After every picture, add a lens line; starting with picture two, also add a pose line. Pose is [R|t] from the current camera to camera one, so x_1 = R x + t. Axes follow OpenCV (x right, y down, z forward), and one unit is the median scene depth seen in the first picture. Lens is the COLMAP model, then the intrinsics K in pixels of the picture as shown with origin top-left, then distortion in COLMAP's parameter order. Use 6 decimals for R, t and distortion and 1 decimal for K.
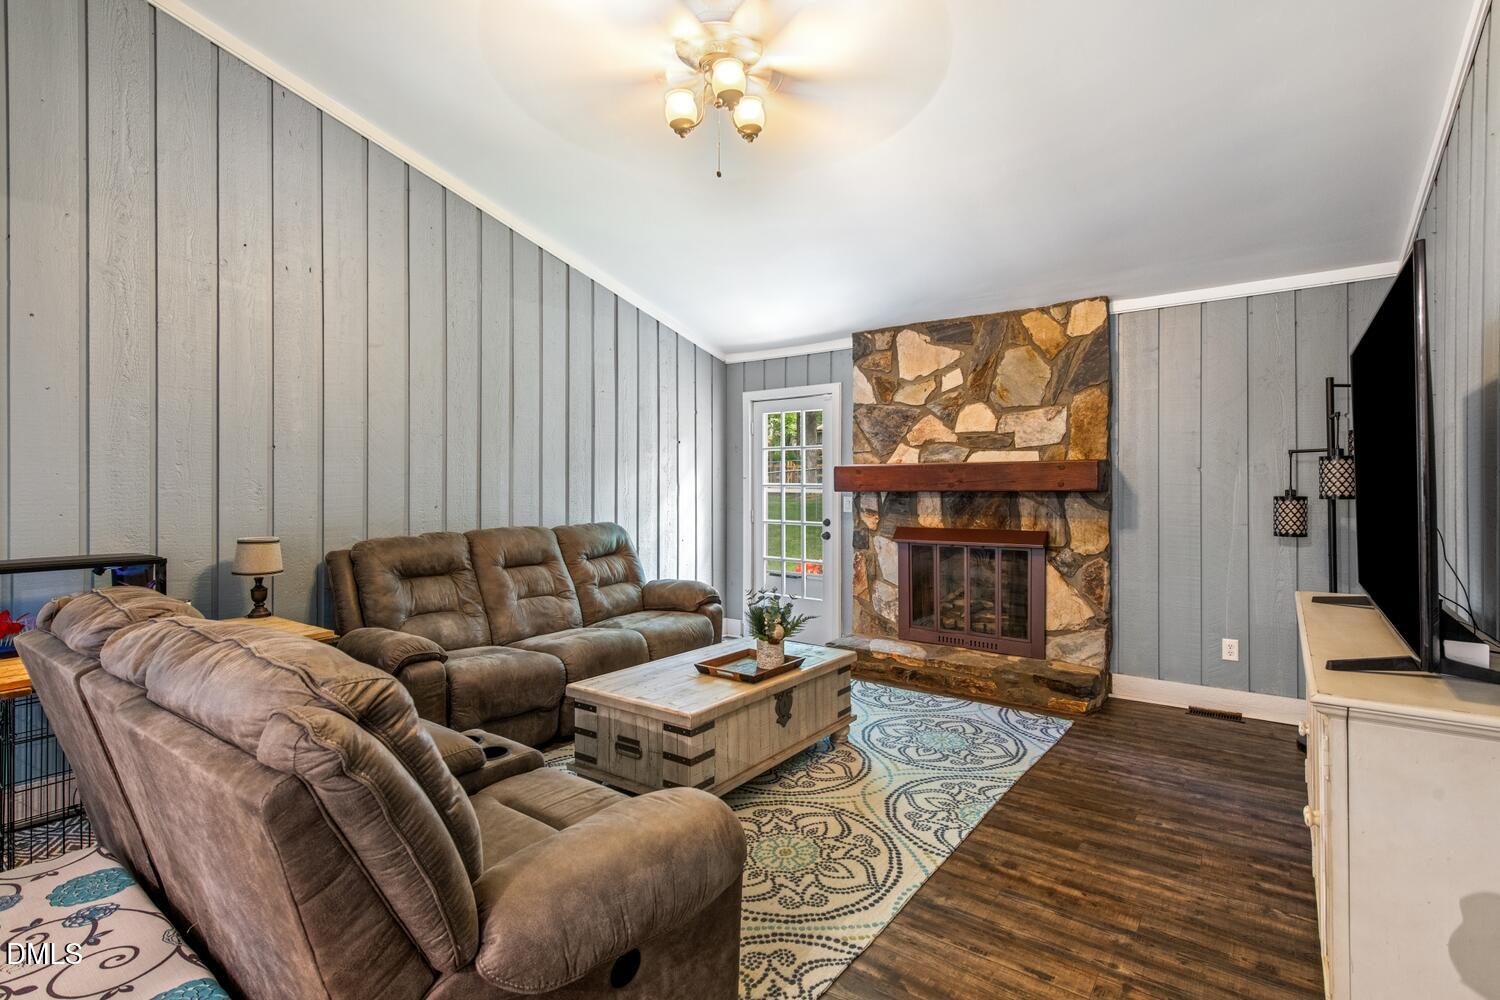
lens RADIAL K [[718.5, 0, 748.6], [0, 718.5, 492.7], [0, 0, 1]] dist [0.013130, -0.003565]
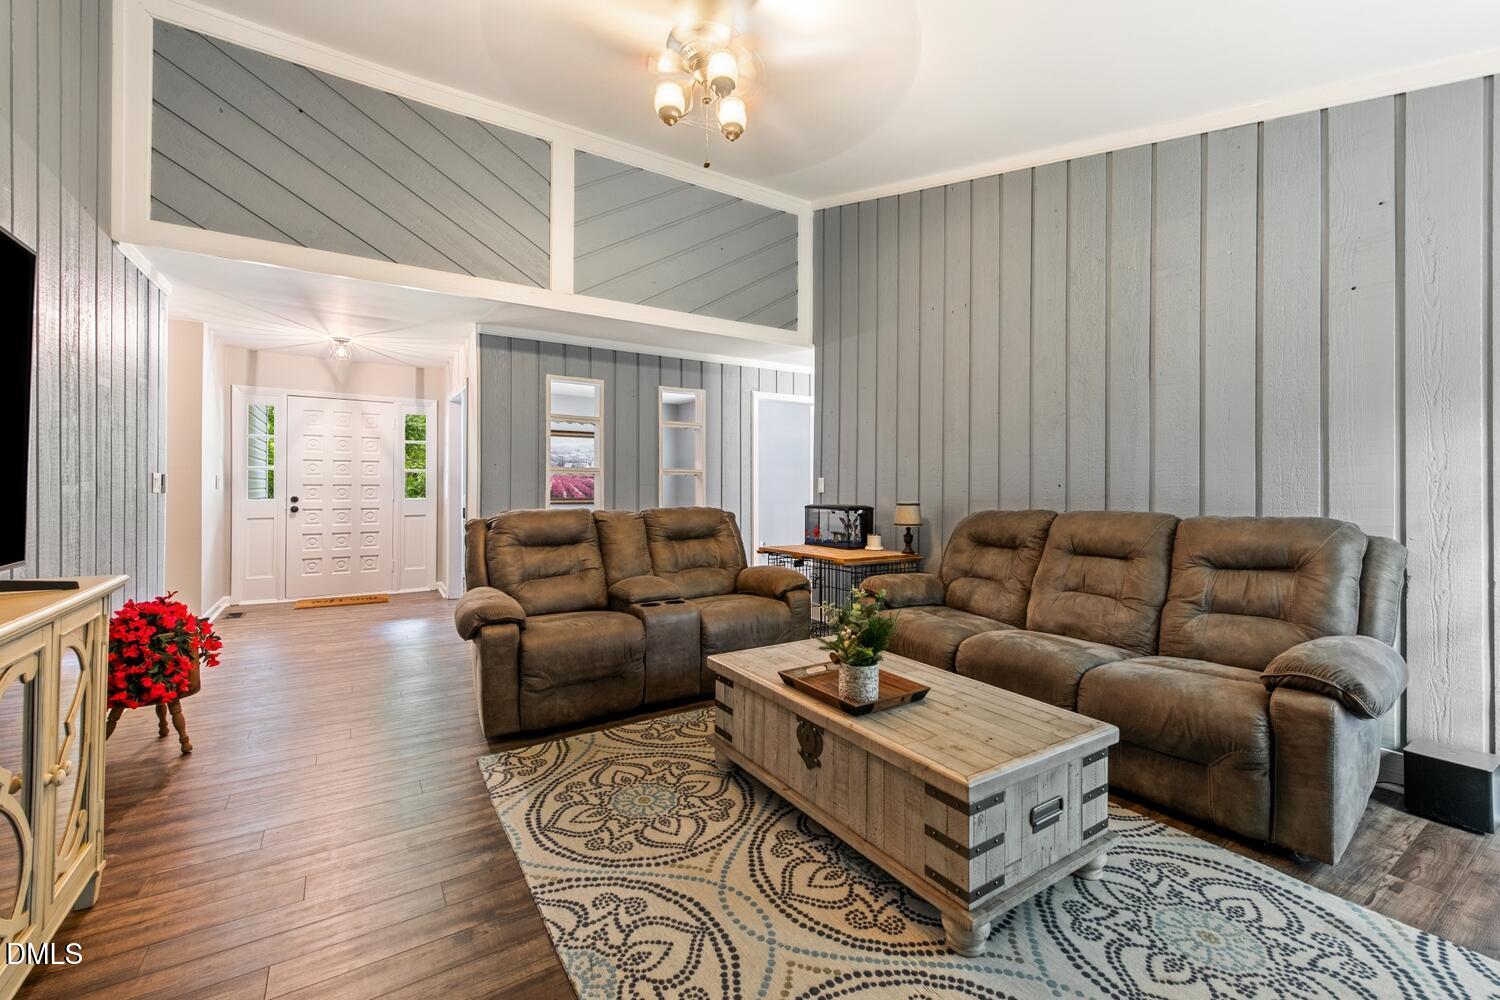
lens RADIAL K [[622.7, 0, 762.3], [0, 622.7, 487.3], [0, 0, 1]] dist [0.010031, -0.002955]
pose [[-0.345692, -0.000727, -0.938348, 0.734356], [-0.013199, 0.999905, 0.004088, 0.033255], [0.938255, 0.013798, -0.345669, 1.278764]]
